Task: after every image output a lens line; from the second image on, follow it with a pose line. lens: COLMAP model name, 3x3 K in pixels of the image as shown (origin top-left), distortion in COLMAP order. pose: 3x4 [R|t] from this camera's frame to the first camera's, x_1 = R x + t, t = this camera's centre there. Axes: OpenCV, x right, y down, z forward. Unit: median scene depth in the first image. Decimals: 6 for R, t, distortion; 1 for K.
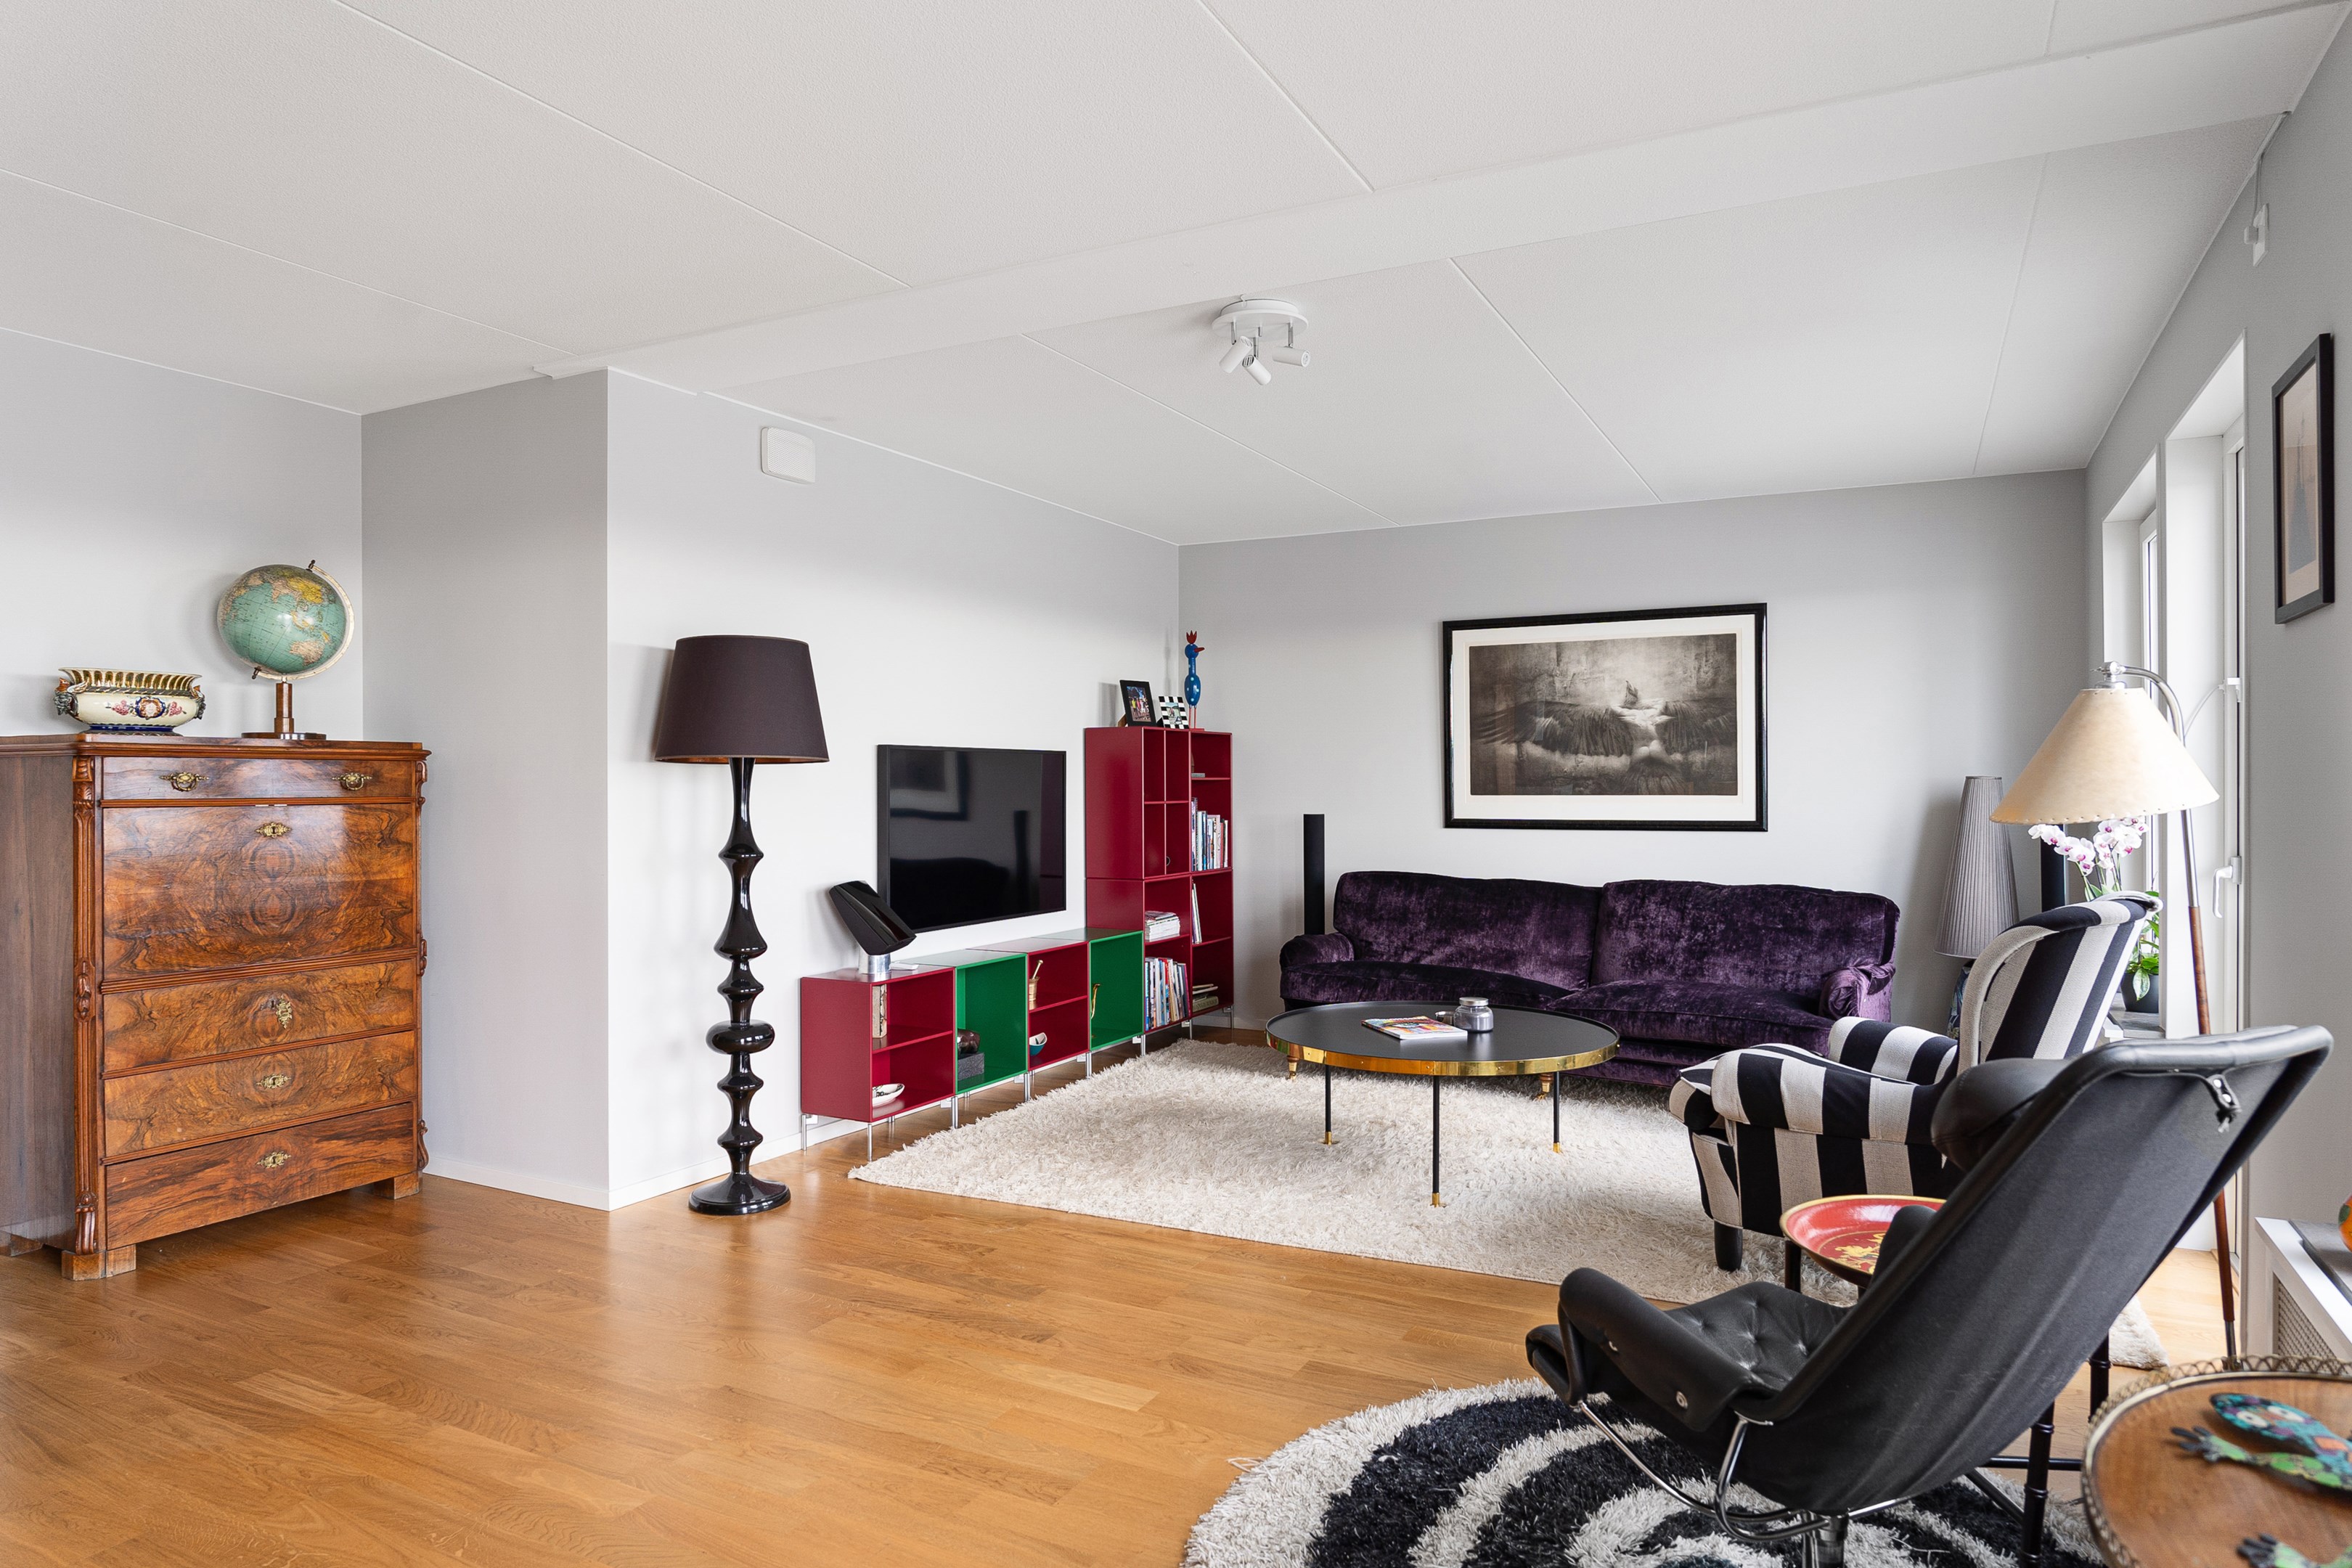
lens RADIAL K [[1367.0, 0, 970.2], [0, 1367.0, 853.4], [0, 0, 1]] dist [-0.017035, 0.000729]
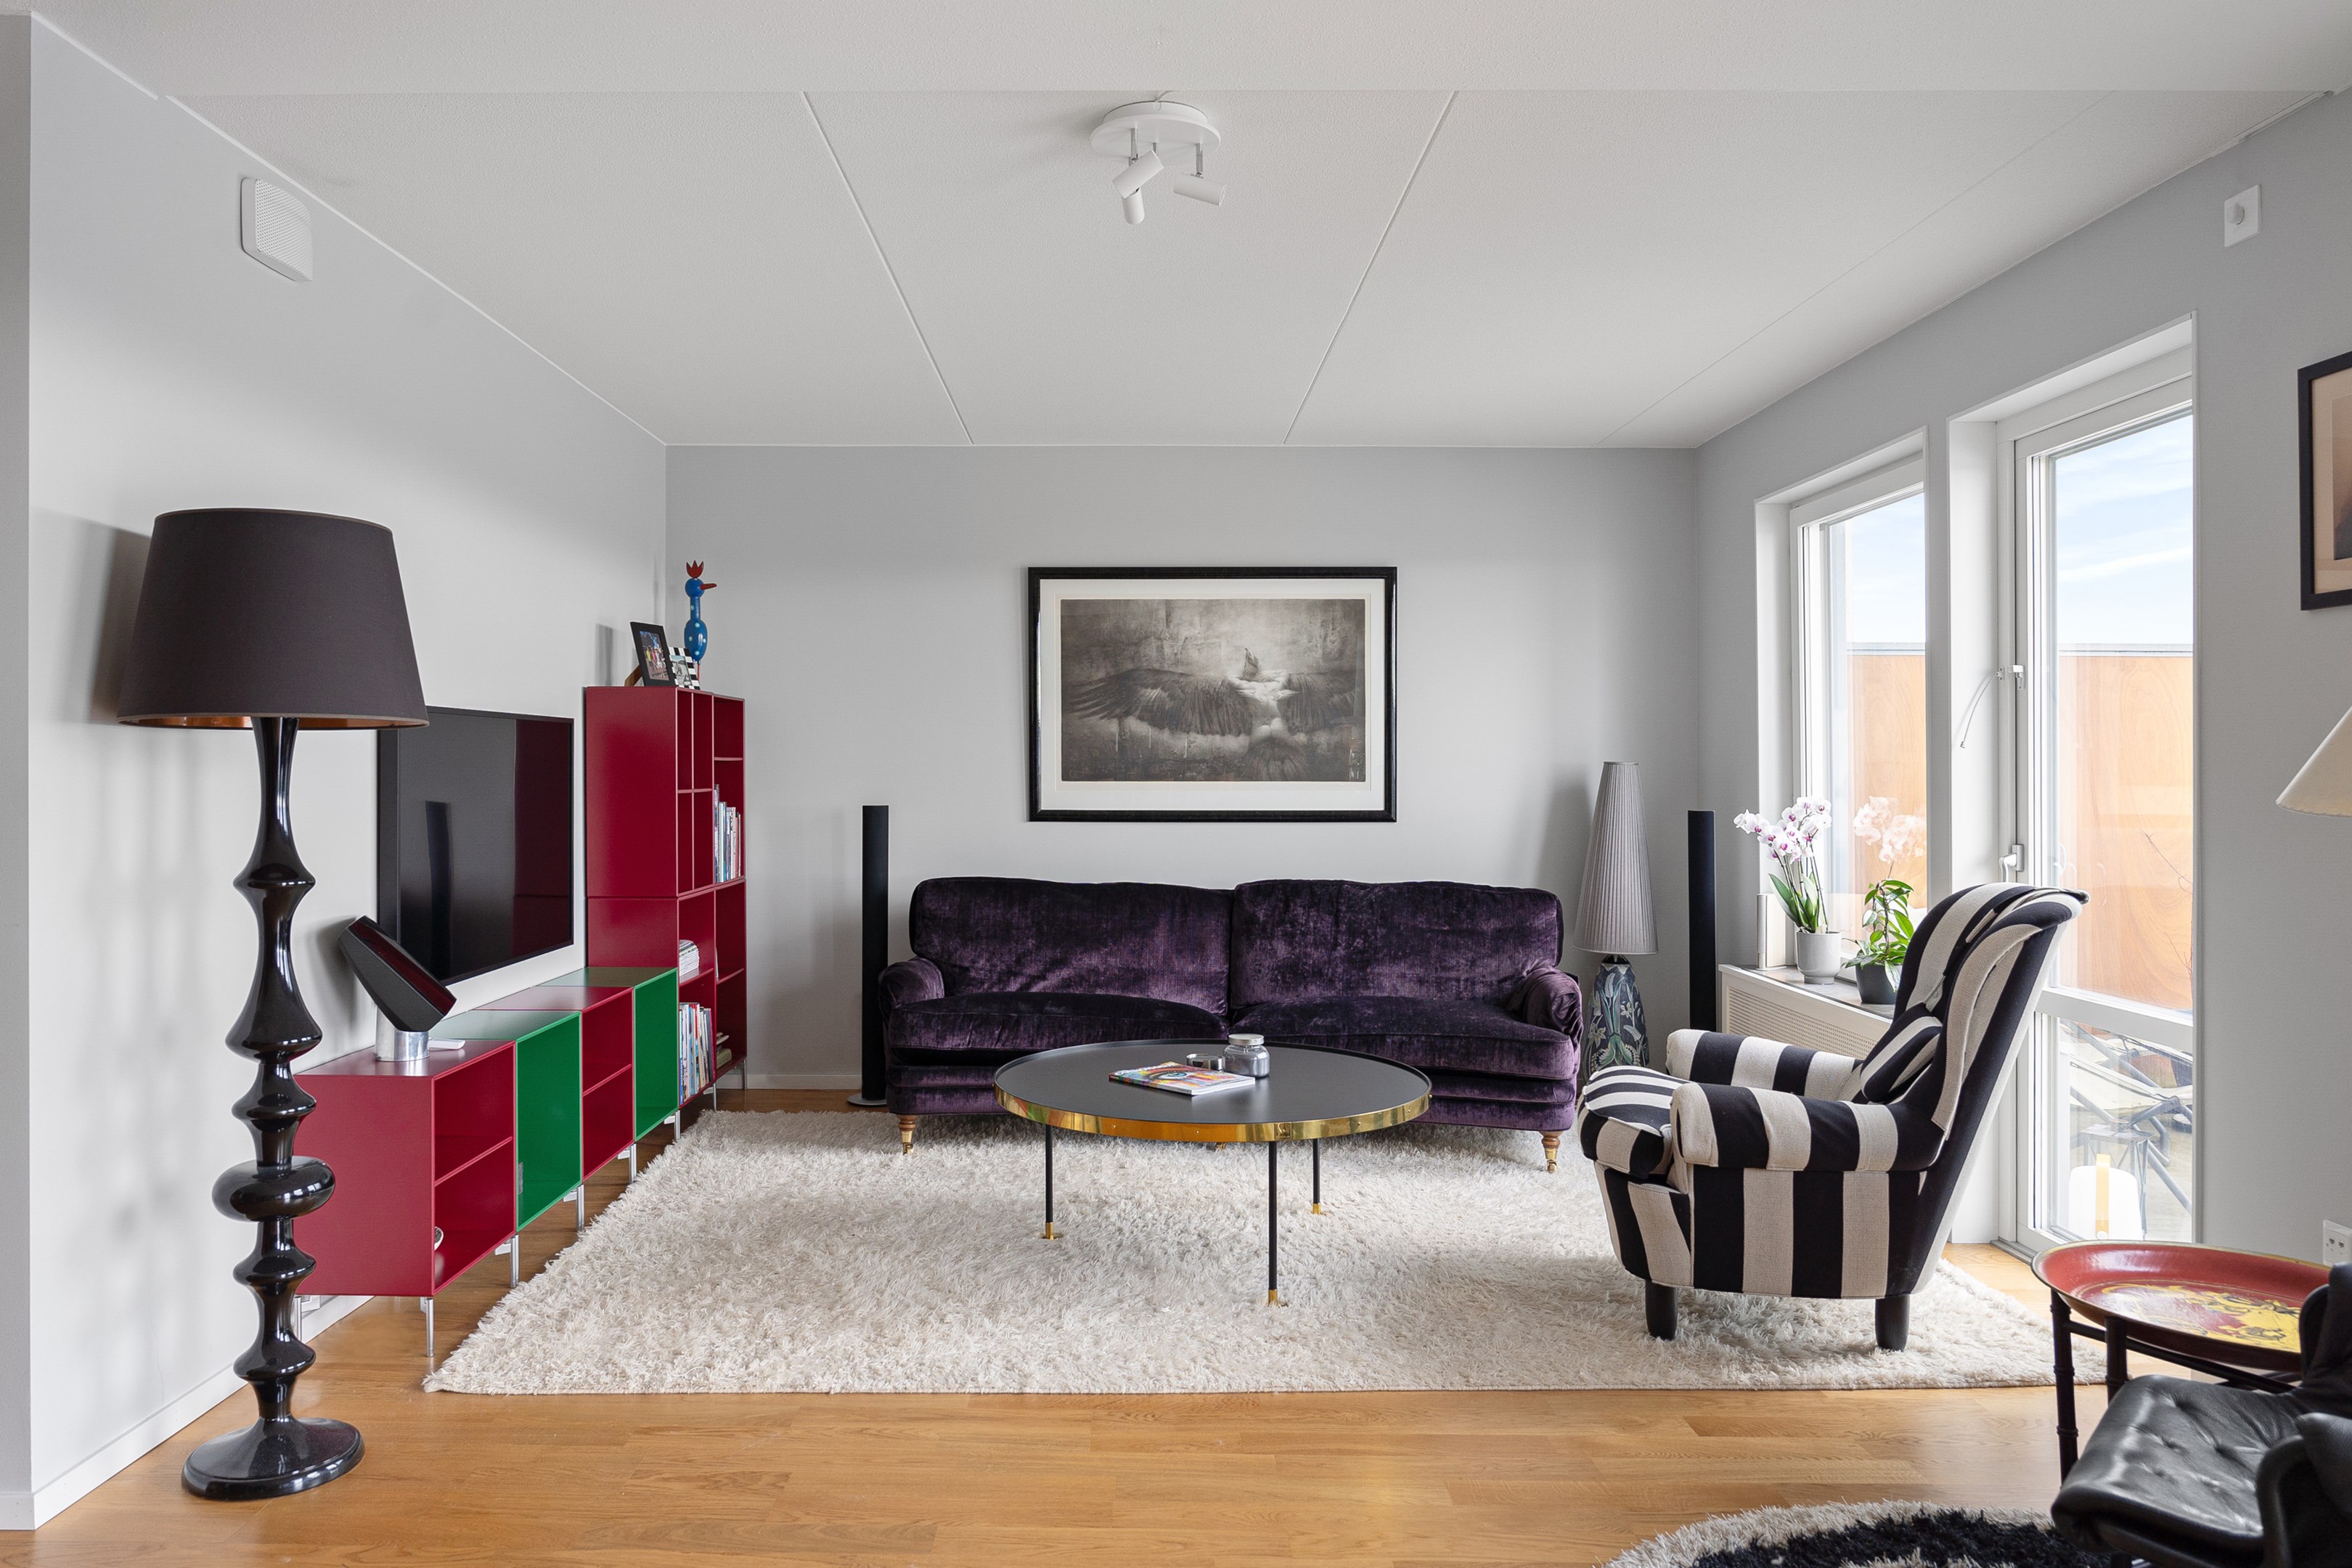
lens RADIAL K [[1681.2, 0, 926.8], [0, 1681.2, 814.3], [0, 0, 1]] dist [-0.007899, -0.006270]
pose [[0.878184, -0.008437, 0.478249, -0.209699], [0.019194, 0.999661, -0.017610, -0.007433], [-0.477938, 0.024644, 0.878048, 0.173651]]
